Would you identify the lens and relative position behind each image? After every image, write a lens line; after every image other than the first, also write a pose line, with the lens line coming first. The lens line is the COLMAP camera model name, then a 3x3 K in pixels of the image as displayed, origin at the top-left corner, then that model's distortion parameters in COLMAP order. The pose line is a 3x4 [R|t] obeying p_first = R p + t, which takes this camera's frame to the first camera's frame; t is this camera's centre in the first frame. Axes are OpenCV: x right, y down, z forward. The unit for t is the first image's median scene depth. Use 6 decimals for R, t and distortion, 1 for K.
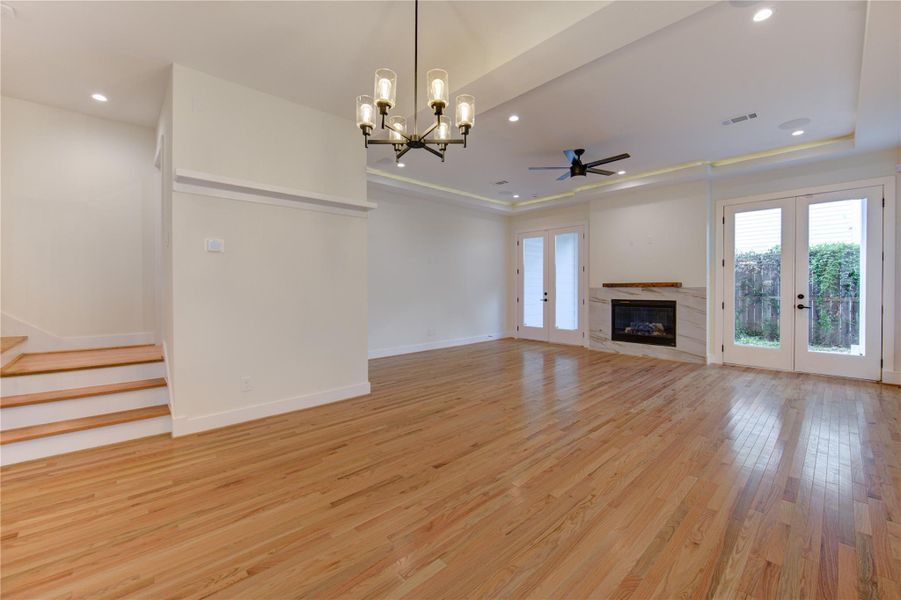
lens RADIAL K [[363.1, 0, 464.0], [0, 363.1, 293.5], [0, 0, 1]] dist [-0.015266, -0.000245]
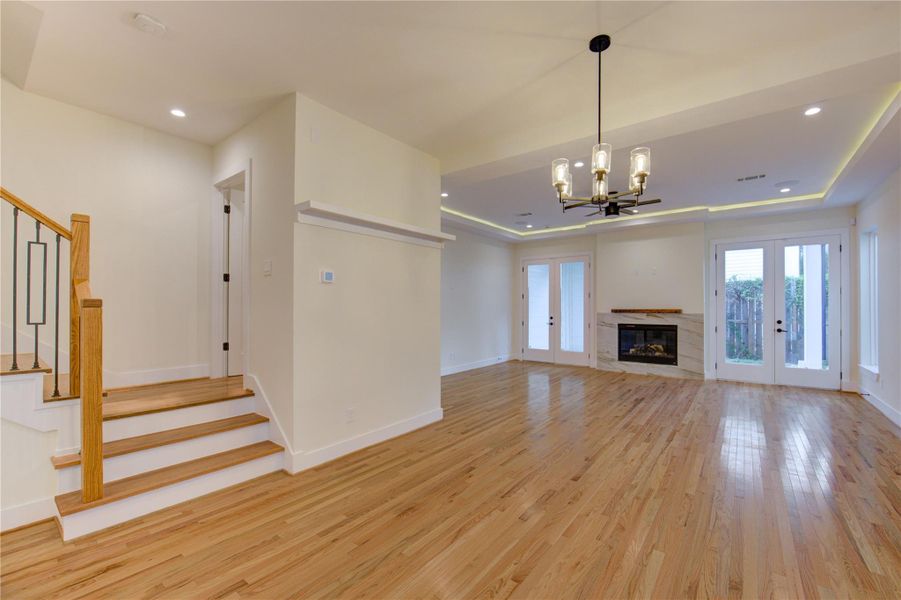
lens RADIAL K [[367.8, 0, 476.0], [0, 367.8, 306.8], [0, 0, 1]] dist [-0.010596, -0.000116]
pose [[0.984758, 0.004063, 0.173883, -0.348906], [-0.001042, 0.999847, -0.017461, -0.024572], [-0.173927, 0.017014, 0.984612, -0.049653]]
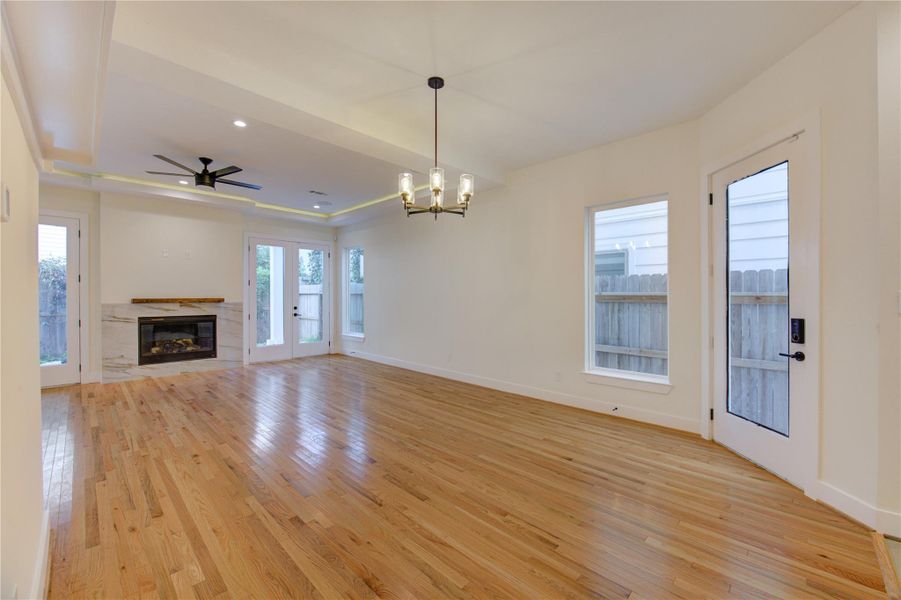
lens RADIAL K [[363.9, 0, 450.5], [0, 363.9, 300.0], [0, 0, 1]] dist [-0.000699, -0.000168]
pose [[-0.030642, -0.006144, 0.999512, -0.760883], [0.014442, 0.999874, 0.006589, -0.031692], [-0.999426, 0.014637, -0.030549, 0.468036]]
